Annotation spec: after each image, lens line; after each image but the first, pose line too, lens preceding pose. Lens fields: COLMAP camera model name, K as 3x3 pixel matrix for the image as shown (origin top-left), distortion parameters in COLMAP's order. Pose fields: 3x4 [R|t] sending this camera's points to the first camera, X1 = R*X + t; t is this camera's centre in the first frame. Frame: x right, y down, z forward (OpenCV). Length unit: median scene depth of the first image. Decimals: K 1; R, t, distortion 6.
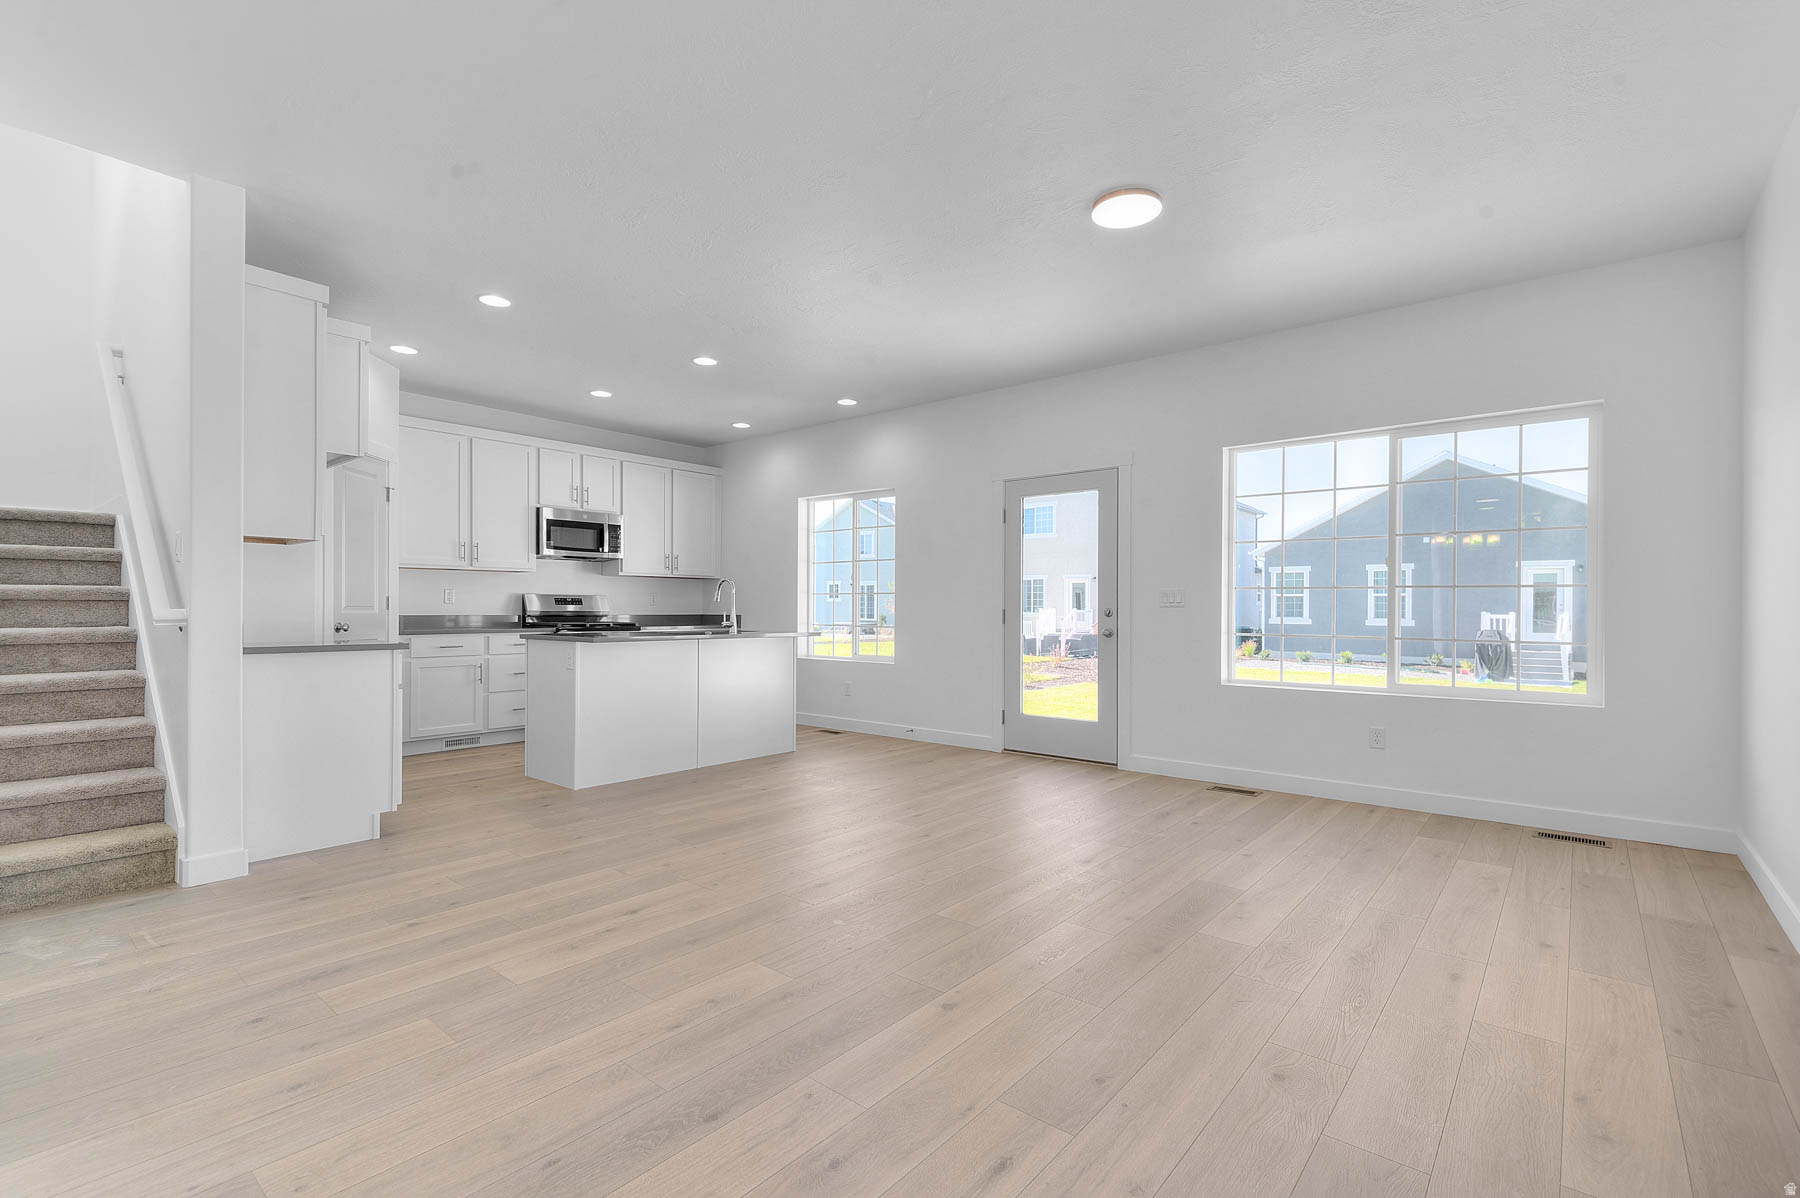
lens RADIAL K [[807.4, 0, 867.3], [0, 807.4, 600.0], [0, 0, 1]] dist [-0.000280, 0.000358]
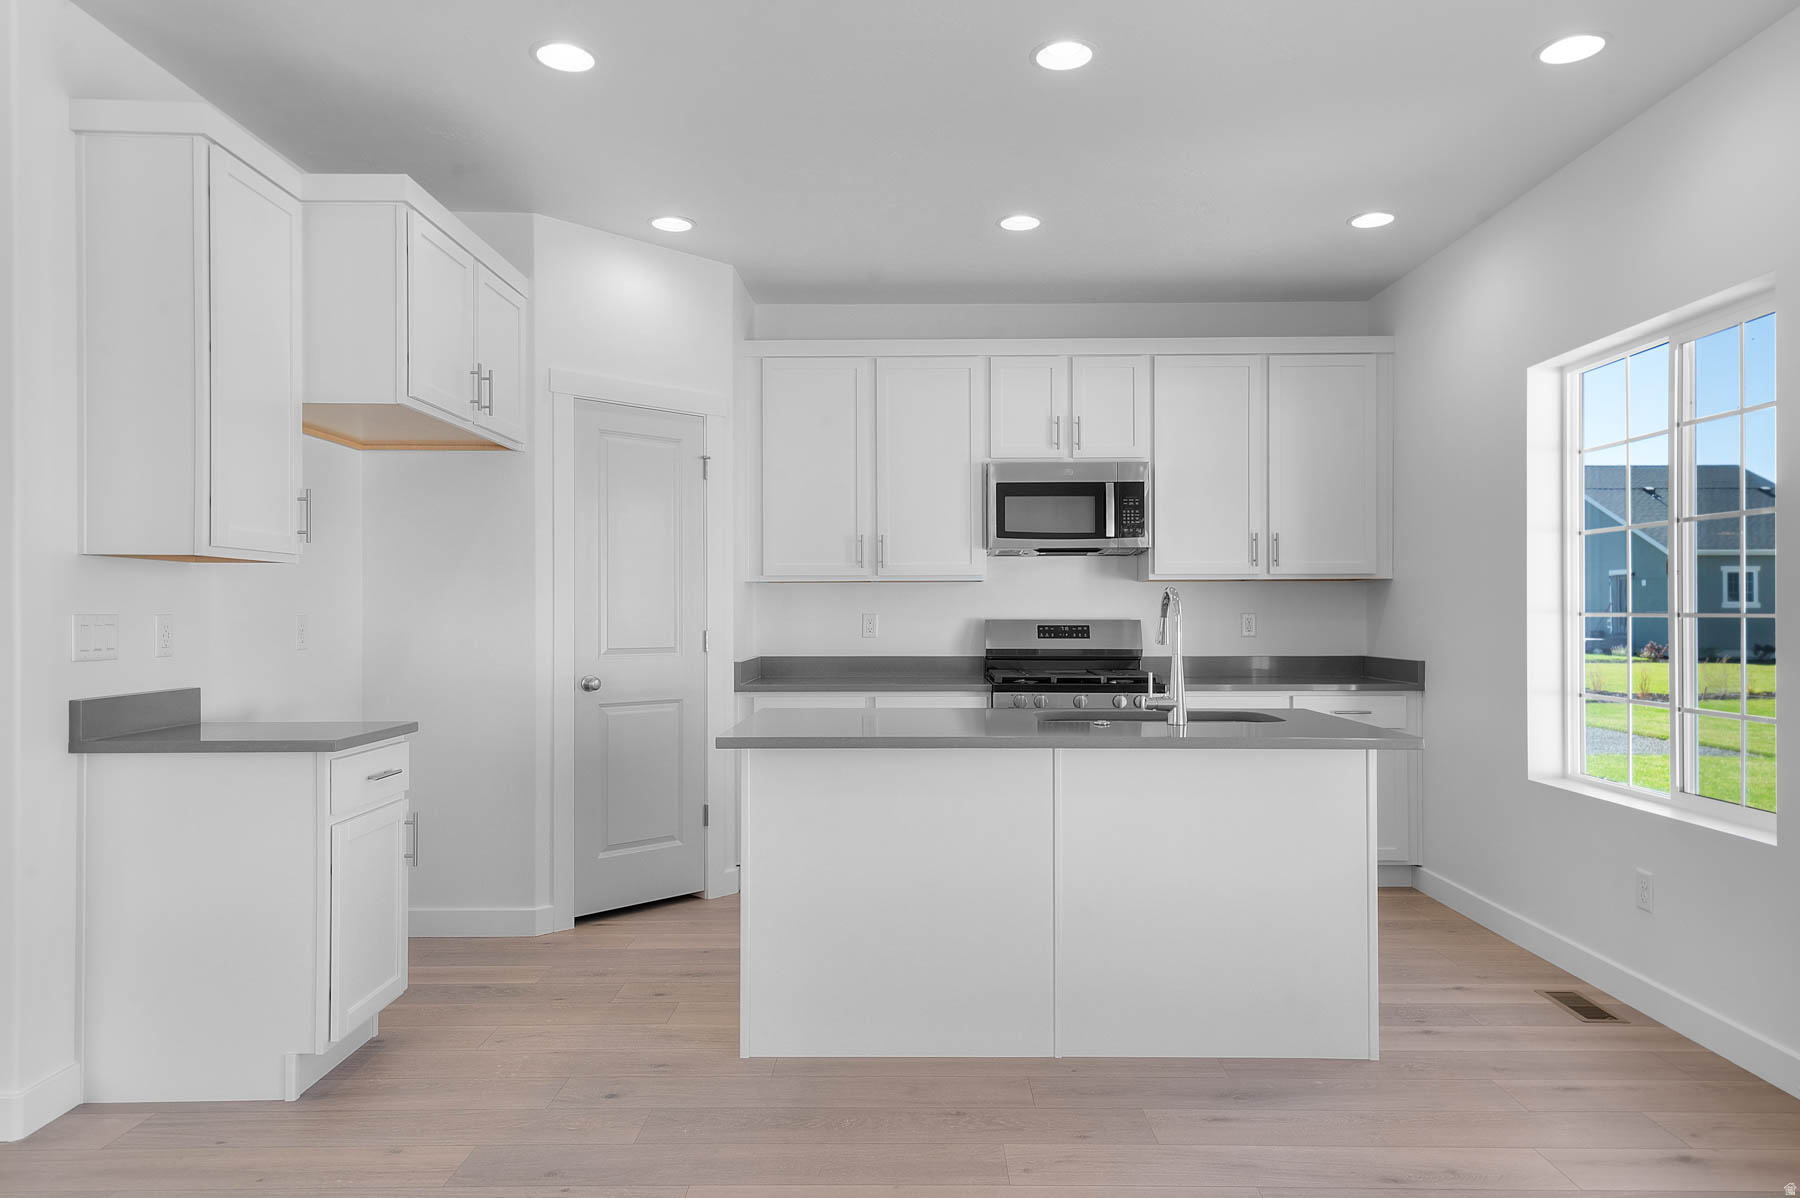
lens RADIAL K [[1138.8, 0, 900.0], [0, 1138.8, 599.0], [0, 0, 1]] dist [0.037533, 0.000160]
pose [[0.657590, -0.014132, -0.753244, 0.134855], [0.014575, 0.999876, -0.006035, -0.017119], [0.753235, -0.007010, 0.657714, 0.416551]]
